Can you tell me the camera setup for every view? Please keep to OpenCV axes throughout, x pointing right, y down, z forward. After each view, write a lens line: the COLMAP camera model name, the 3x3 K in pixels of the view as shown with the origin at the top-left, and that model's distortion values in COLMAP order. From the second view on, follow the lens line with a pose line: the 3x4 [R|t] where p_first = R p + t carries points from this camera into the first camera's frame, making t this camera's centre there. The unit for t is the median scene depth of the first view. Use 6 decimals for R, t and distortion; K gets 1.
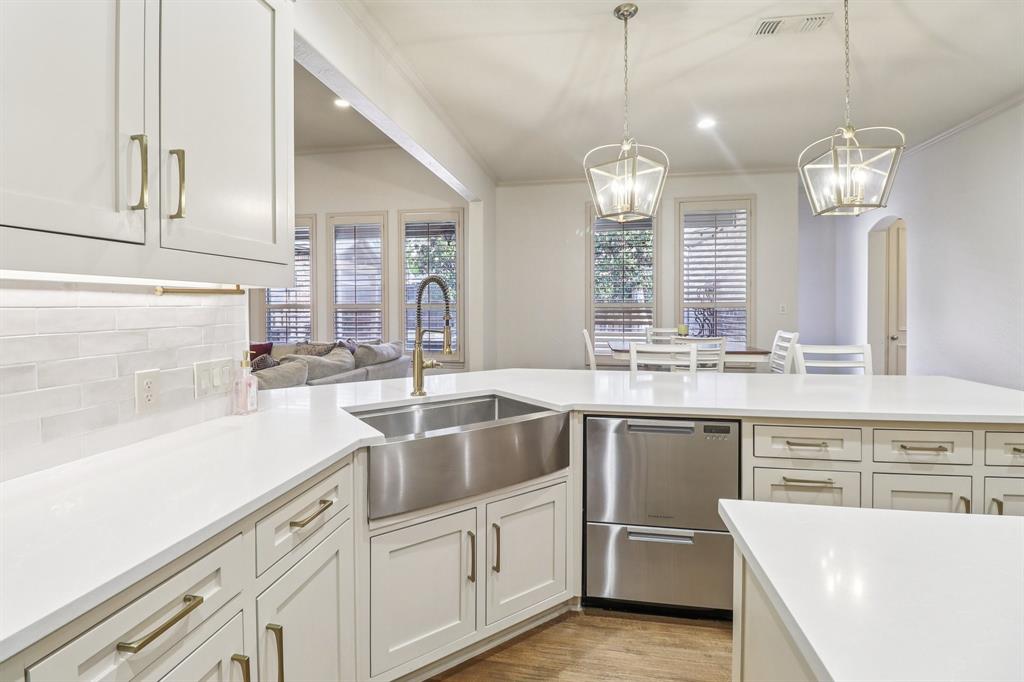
lens RADIAL K [[492.9, 0, 507.2], [0, 492.9, 313.7], [0, 0, 1]] dist [-0.001188, -0.013640]
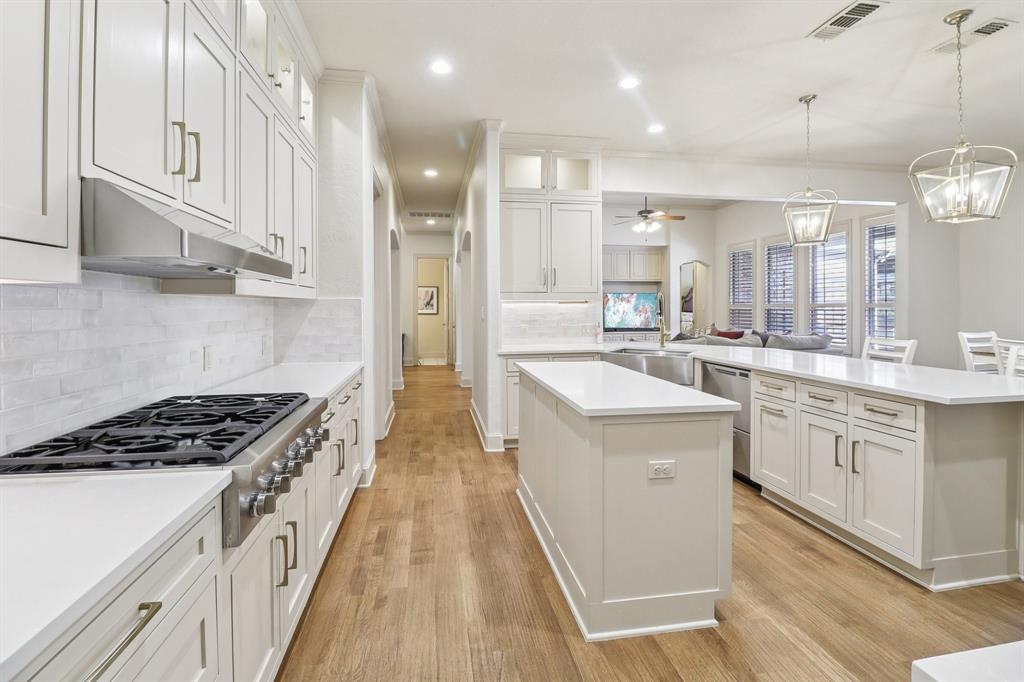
lens RADIAL K [[492.9, 0, 507.2], [0, 492.9, 313.7], [0, 0, 1]] dist [-0.001188, -0.013640]
pose [[0.341428, 0.018388, -0.939728, 1.253144], [-0.013101, 0.999805, 0.014803, -0.005846], [0.939817, 0.007257, 0.341602, -0.312375]]
